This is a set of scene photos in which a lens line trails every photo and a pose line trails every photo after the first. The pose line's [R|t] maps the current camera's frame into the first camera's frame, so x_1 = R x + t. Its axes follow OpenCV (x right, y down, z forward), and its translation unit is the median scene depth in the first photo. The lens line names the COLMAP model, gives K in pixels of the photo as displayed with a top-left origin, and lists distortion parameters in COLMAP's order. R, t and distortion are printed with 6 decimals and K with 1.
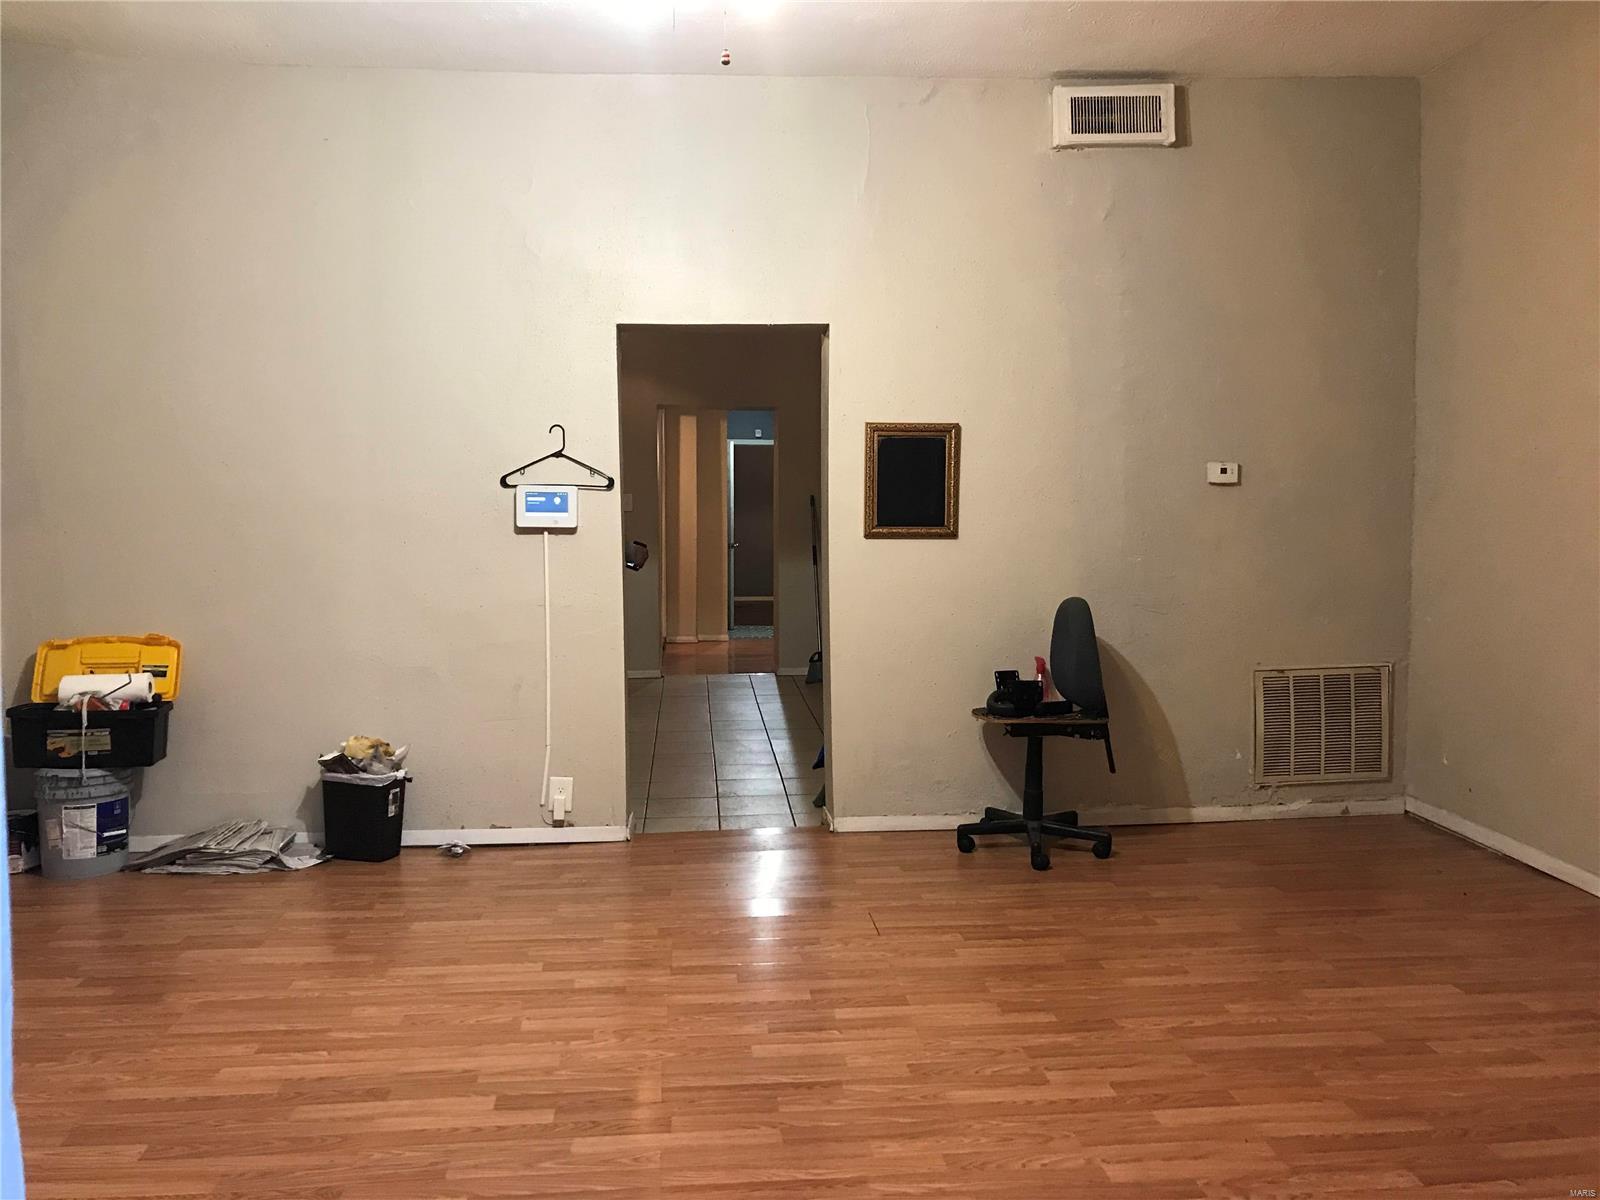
lens RADIAL K [[1318.9, 0, 805.3], [0, 1318.9, 595.1], [0, 0, 1]] dist [0.049924, -0.055263]
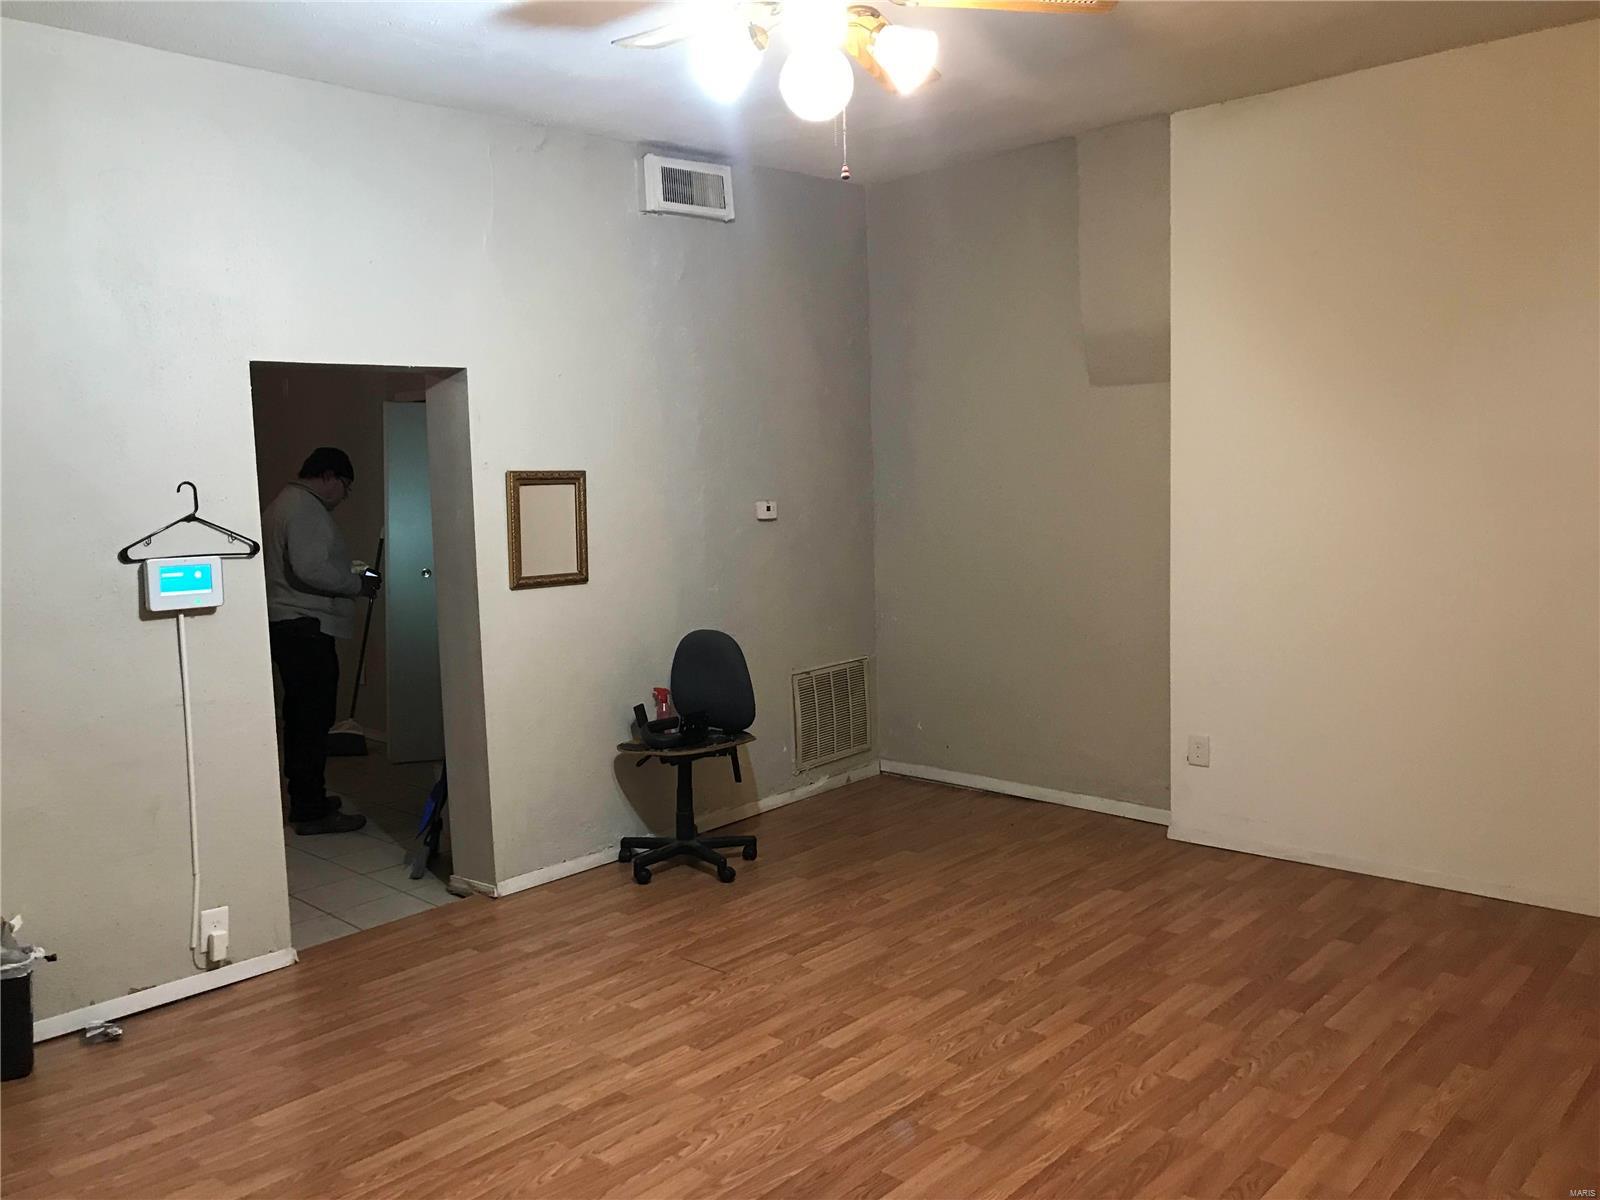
lens RADIAL K [[1318.9, 0, 805.1], [0, 1318.9, 595.1], [0, 0, 1]] dist [0.049924, -0.055263]
pose [[0.730255, -0.081170, 0.678335, -0.469629], [0.072203, 0.996526, 0.041515, -0.065679], [-0.679348, 0.018661, 0.733579, 0.140985]]
